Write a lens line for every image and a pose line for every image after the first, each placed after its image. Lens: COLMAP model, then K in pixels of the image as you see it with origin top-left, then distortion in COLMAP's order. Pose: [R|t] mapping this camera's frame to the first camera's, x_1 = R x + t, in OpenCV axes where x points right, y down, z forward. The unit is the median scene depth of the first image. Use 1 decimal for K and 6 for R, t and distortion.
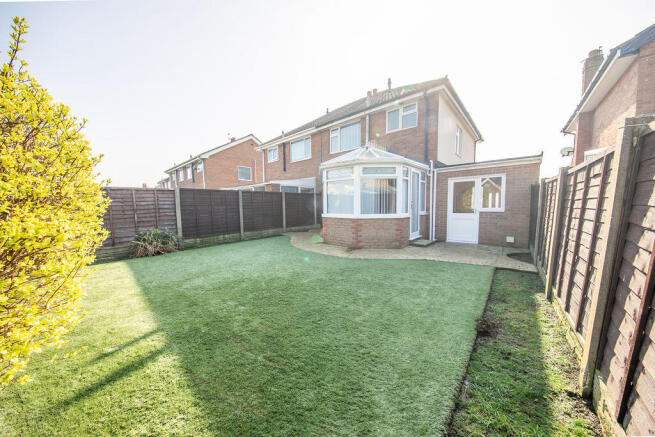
lens RADIAL K [[212.8, 0, 327.5], [0, 212.8, 218.5], [0, 0, 1]] dist [-0.000974, -0.000105]
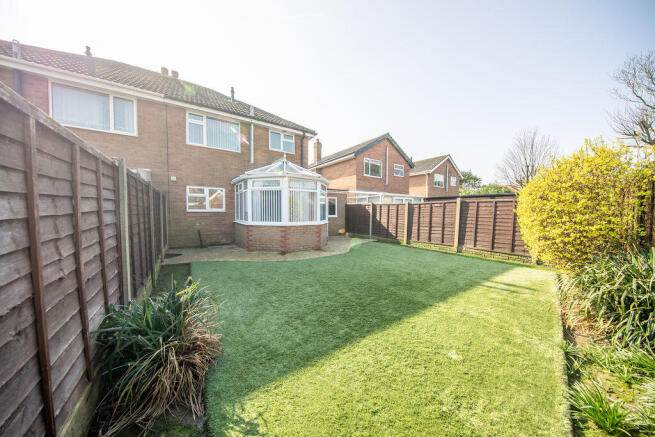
lens RADIAL K [[212.8, 0, 327.5], [0, 212.8, 218.5], [0, 0, 1]] dist [-0.000974, -0.000105]
pose [[0.255509, -0.003419, 0.966801, -0.685754], [0.053116, 0.998533, -0.010506, -0.014192], [-0.965347, 0.054037, 0.255316, 0.428860]]
